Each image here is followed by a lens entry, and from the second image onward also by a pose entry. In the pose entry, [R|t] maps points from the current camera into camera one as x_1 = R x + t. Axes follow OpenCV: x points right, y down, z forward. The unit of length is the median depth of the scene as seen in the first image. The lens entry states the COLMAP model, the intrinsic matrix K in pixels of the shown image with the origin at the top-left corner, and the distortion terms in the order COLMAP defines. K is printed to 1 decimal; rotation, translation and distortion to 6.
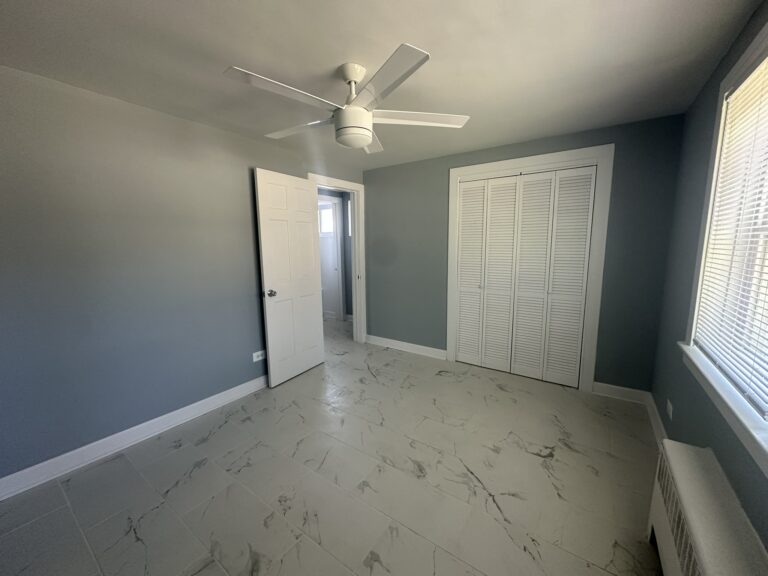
lens RADIAL K [[305.5, 0, 384.1], [0, 305.5, 288.9], [0, 0, 1]] dist [-0.007636, 0.001753]
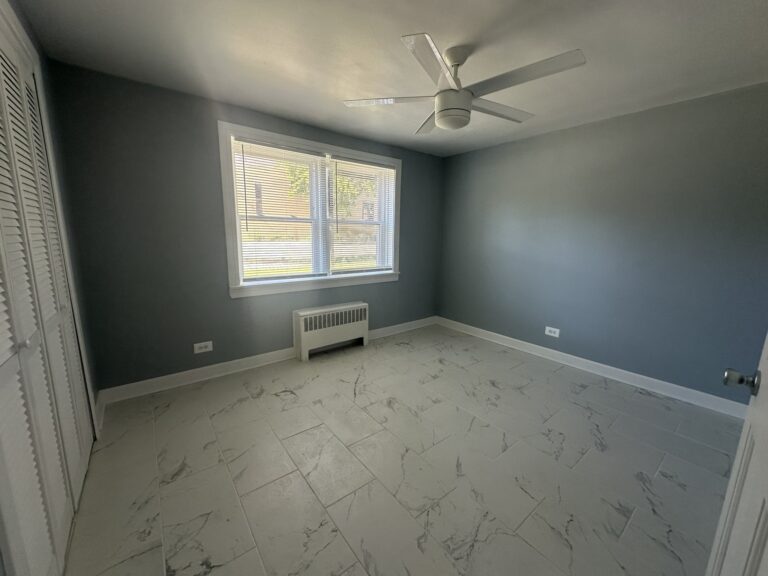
lens RADIAL K [[305.5, 0, 383.0], [0, 305.5, 287.4], [0, 0, 1]] dist [-0.007636, 0.001753]
pose [[-0.955406, -0.056412, 0.289858, -0.190637], [0.037151, 0.950822, 0.307502, -0.246776], [-0.292950, 0.304557, -0.906325, 1.981041]]
